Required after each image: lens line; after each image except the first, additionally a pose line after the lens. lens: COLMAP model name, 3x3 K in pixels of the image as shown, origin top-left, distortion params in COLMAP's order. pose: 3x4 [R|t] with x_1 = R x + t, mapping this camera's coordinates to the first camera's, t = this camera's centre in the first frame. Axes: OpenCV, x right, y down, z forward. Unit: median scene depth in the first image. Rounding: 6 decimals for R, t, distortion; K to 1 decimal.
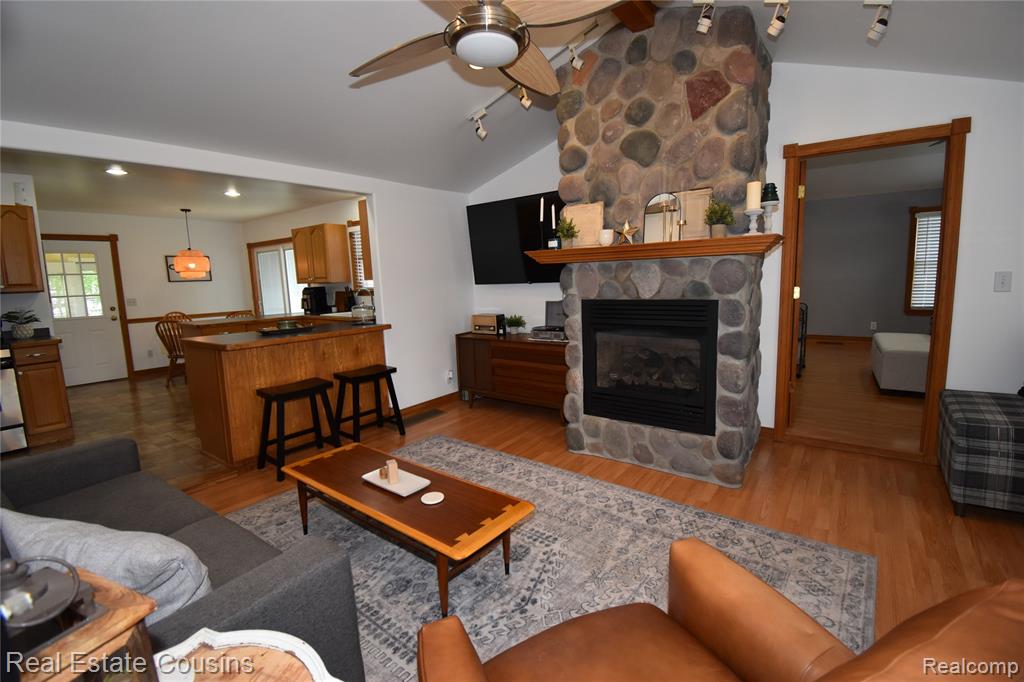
lens RADIAL K [[448.2, 0, 517.2], [0, 448.2, 337.8], [0, 0, 1]] dist [0.020672, -0.025767]
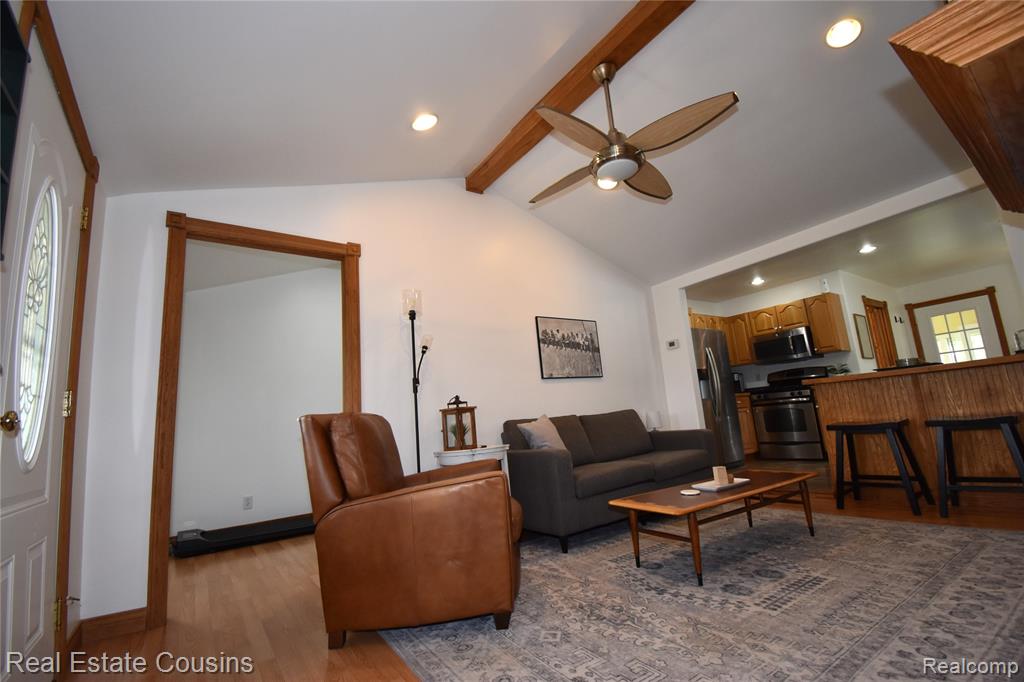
lens RADIAL K [[448.2, 0, 517.2], [0, 448.2, 337.8], [0, 0, 1]] dist [0.020672, -0.025767]
pose [[-0.311037, -0.113607, -0.943583, 0.716663], [-0.031881, 0.993518, -0.109110, 0.053987], [0.949863, -0.003855, -0.312643, 0.578610]]
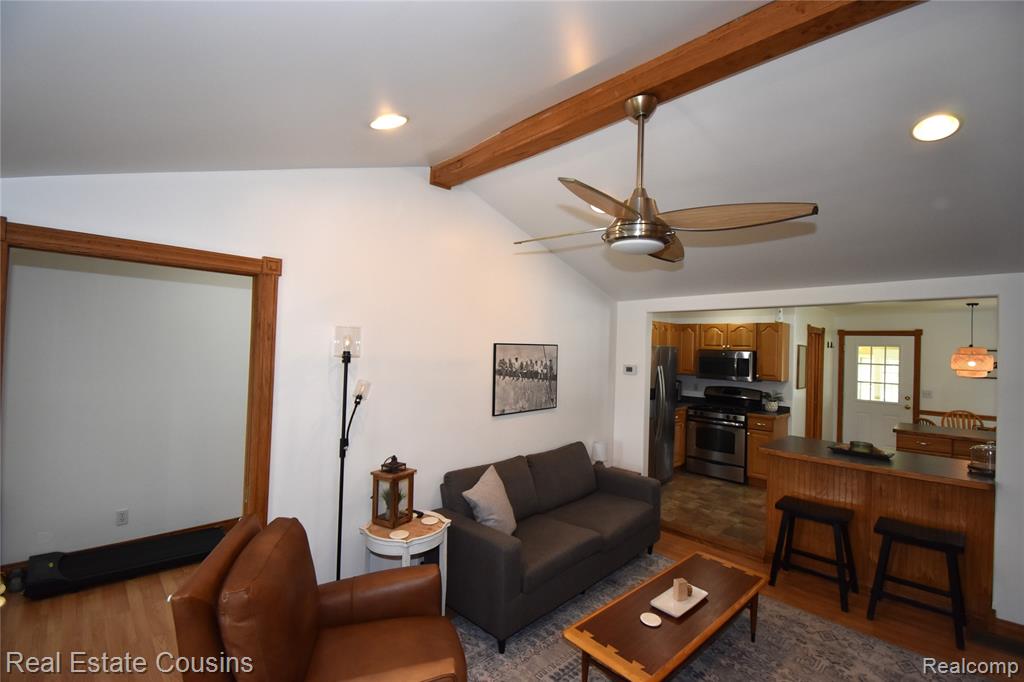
lens RADIAL K [[448.2, 0, 517.2], [0, 448.2, 337.8], [0, 0, 1]] dist [0.020672, -0.025767]
pose [[-0.155732, 0.009440, -0.987754, 0.588292], [-0.154362, 0.987437, 0.033774, -0.195212], [0.975664, 0.157732, -0.152319, 0.455750]]
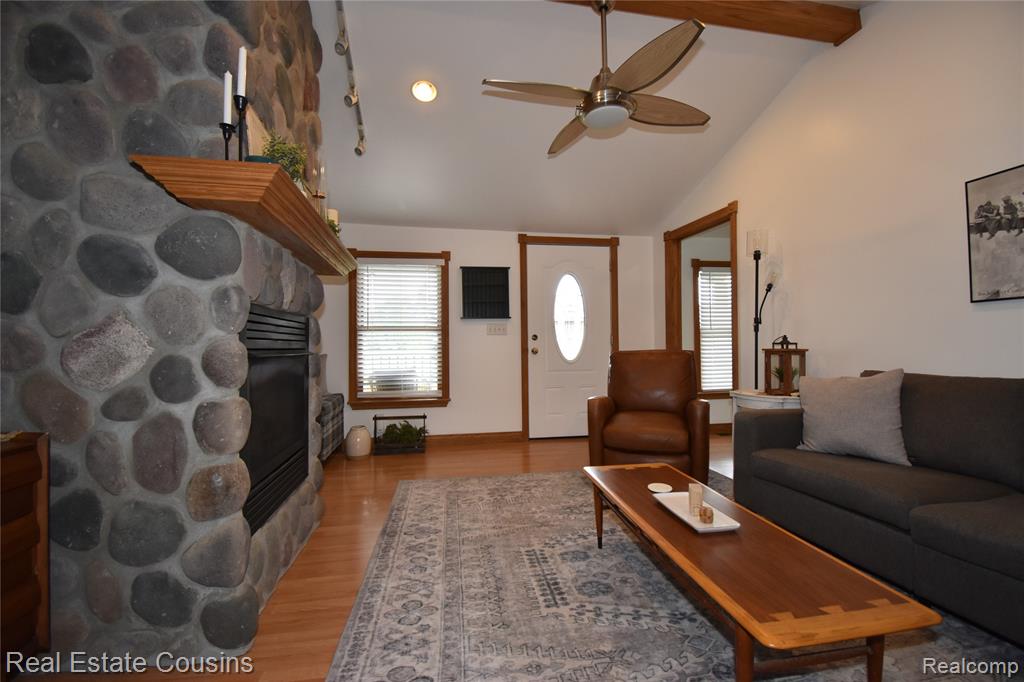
lens RADIAL K [[448.2, 0, 517.2], [0, 448.2, 337.8], [0, 0, 1]] dist [0.020672, -0.025767]
pose [[-0.729787, 0.051044, 0.681767, -0.396241], [0.124412, 0.990474, 0.059019, -0.037243], [-0.672260, 0.127891, -0.729185, 1.156767]]
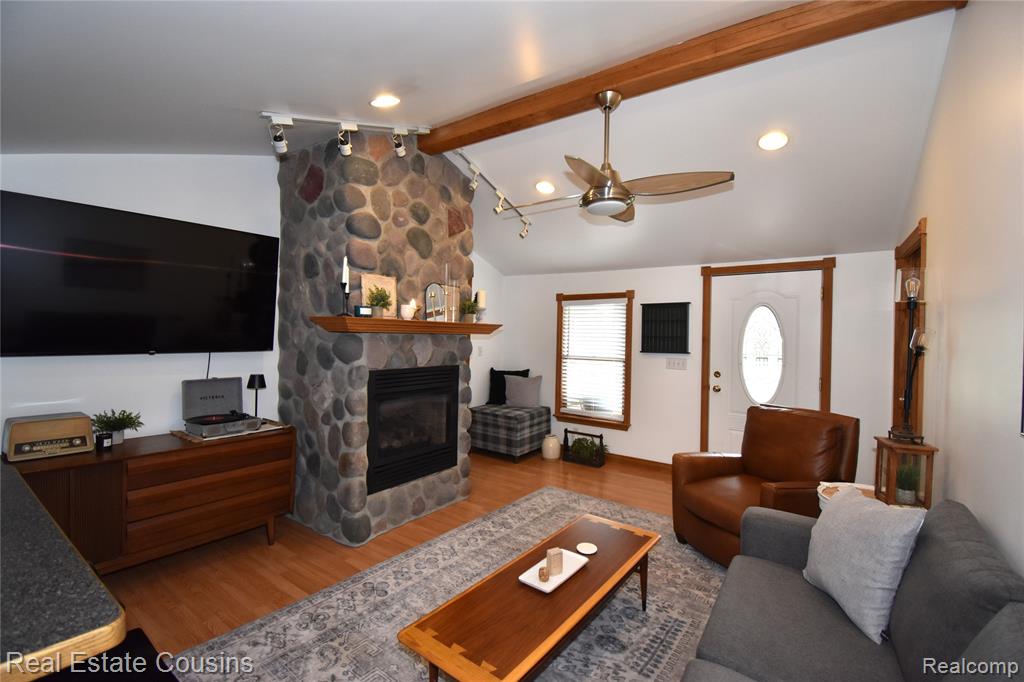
lens RADIAL K [[448.2, 0, 517.2], [0, 448.2, 337.8], [0, 0, 1]] dist [0.020672, -0.025767]
pose [[-0.016039, 0.025836, 0.999538, -0.809084], [0.117530, 0.992785, -0.023776, -0.095369], [-0.992940, 0.117094, -0.018960, 0.698128]]
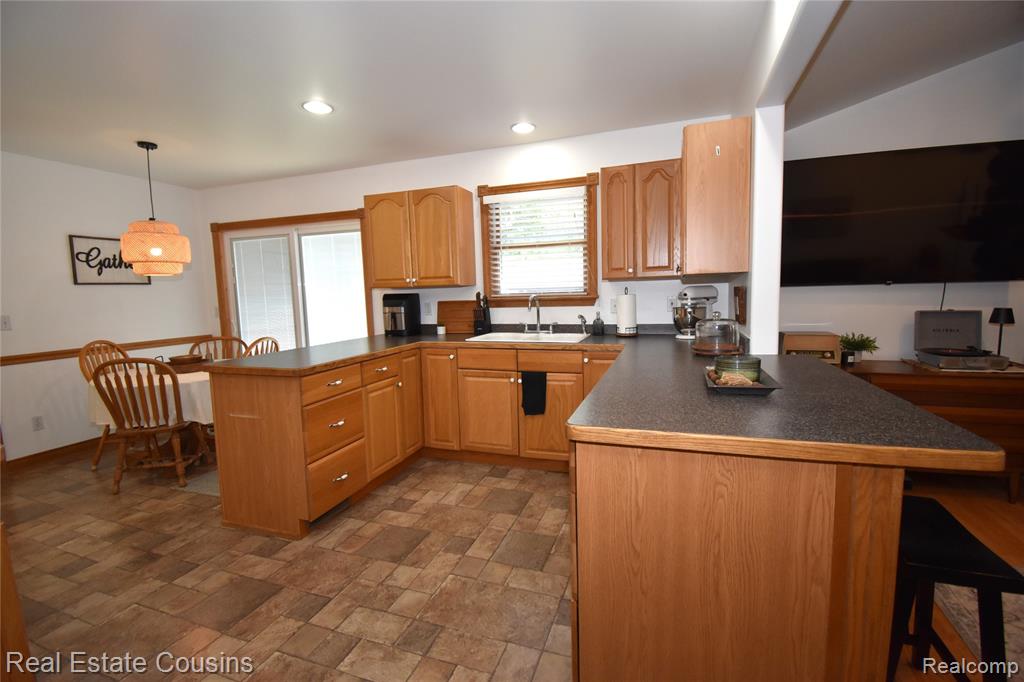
lens RADIAL K [[448.2, 0, 517.2], [0, 448.2, 337.8], [0, 0, 1]] dist [0.020672, -0.025767]
pose [[0.952461, -0.023302, 0.303769, -0.937482], [0.035250, 0.998803, -0.033907, -0.054631], [-0.302615, 0.043003, 0.952142, 0.739601]]
